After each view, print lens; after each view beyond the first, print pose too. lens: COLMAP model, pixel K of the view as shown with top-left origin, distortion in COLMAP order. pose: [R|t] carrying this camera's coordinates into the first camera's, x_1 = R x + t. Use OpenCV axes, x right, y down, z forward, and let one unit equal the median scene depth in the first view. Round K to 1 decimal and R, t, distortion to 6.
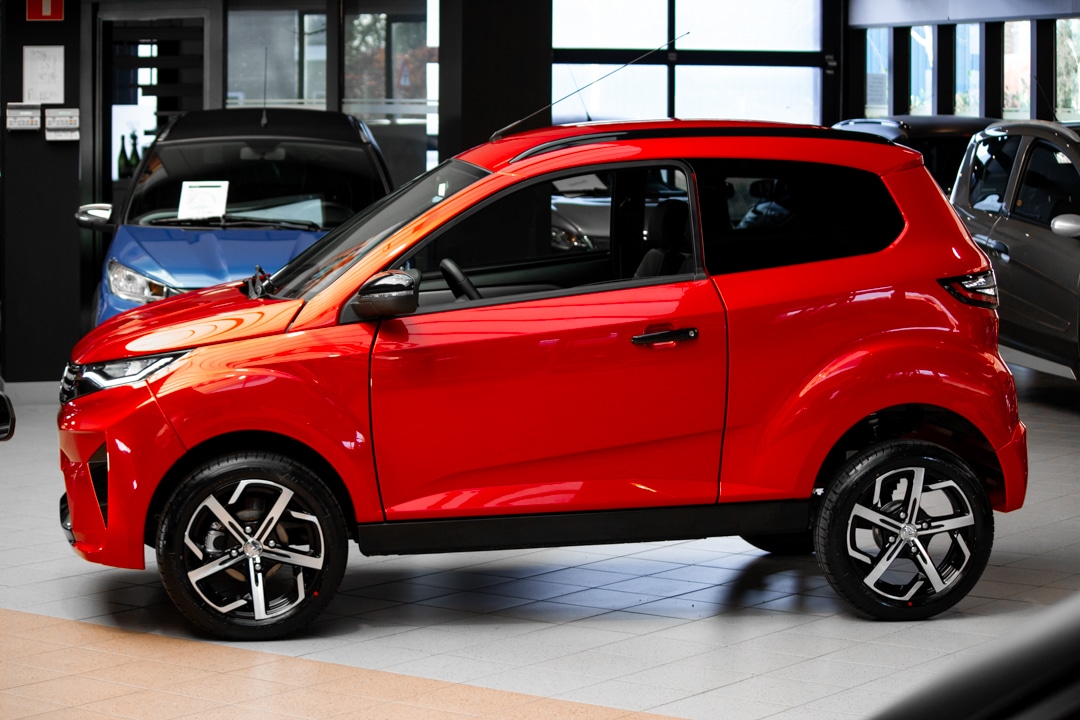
lens RADIAL K [[2867.7, 0, 540.0], [0, 2867.7, 360.0], [0, 0, 1]] dist [-0.409140, -1.060032]
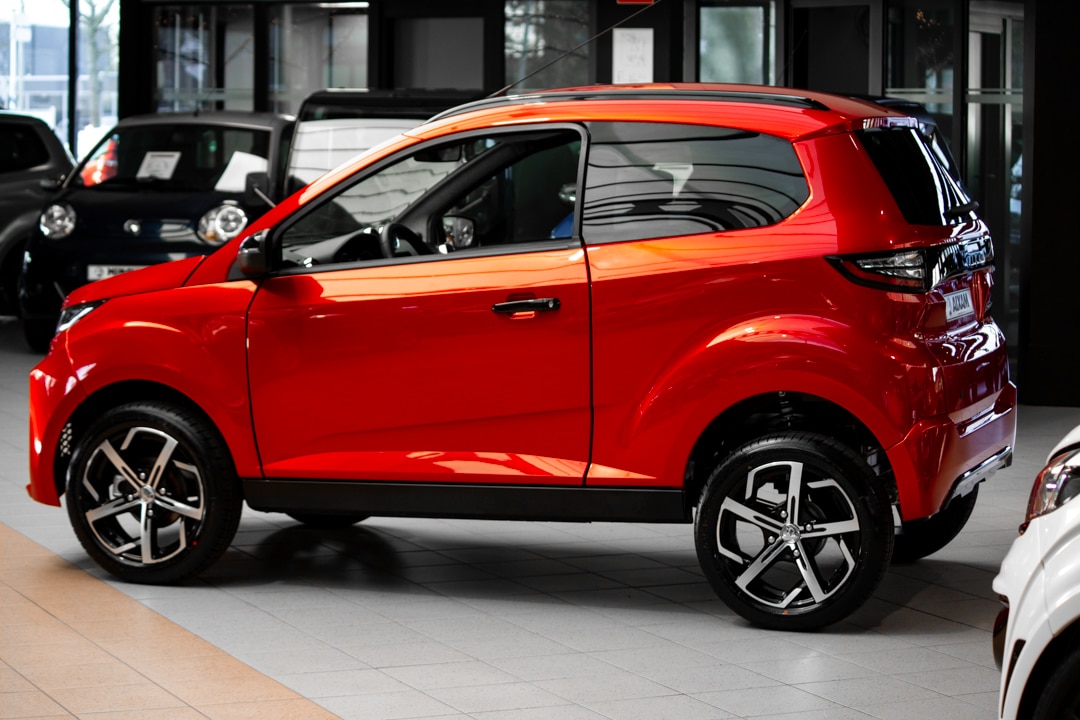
lens RADIAL K [[2867.7, 0, 540.0], [0, 2867.7, 360.0], [0, 0, 1]] dist [-0.409140, -1.060032]
pose [[0.870126, 0.047486, -0.490536, 0.515524], [-0.050472, 0.998700, 0.007149, 0.002434], [0.490237, 0.018538, 0.871392, 0.162278]]
